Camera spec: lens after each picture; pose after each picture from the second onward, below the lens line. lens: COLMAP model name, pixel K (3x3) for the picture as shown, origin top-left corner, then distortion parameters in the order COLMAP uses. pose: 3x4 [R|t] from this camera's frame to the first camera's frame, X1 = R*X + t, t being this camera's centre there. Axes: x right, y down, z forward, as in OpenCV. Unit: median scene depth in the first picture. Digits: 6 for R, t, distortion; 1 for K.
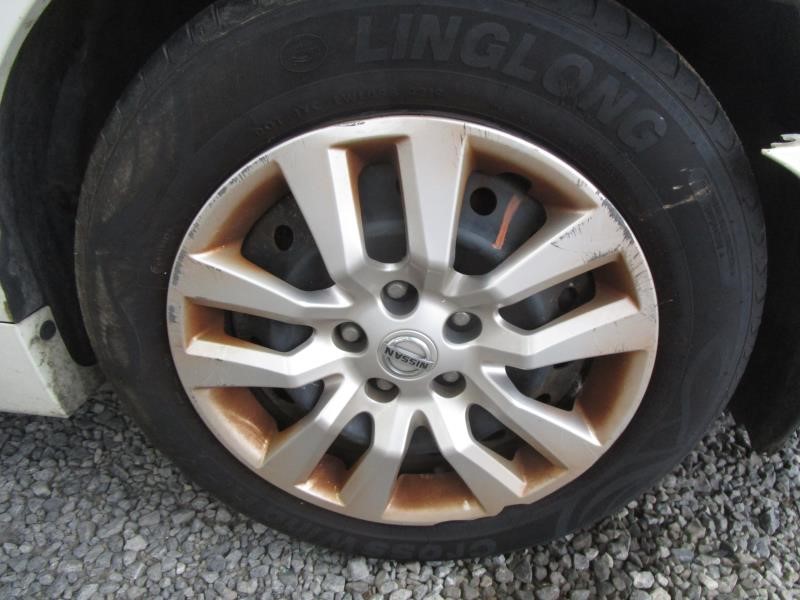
lens RADIAL K [[563.6, 0, 397.8], [0, 563.6, 302.6], [0, 0, 1]] dist [-0.037926, 0.006771]
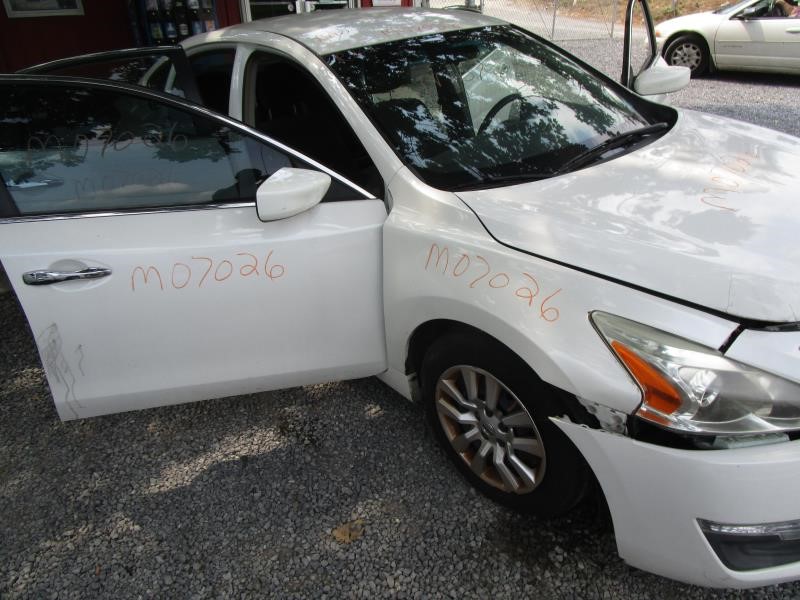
lens RADIAL K [[563.6, 0, 397.8], [0, 563.6, 302.6], [0, 0, 1]] dist [-0.037926, 0.006771]
pose [[0.705186, 0.286768, -0.648442, 1.512766], [-0.282127, 0.952528, 0.114431, -0.809801], [0.650474, 0.102248, 0.752615, -1.848422]]
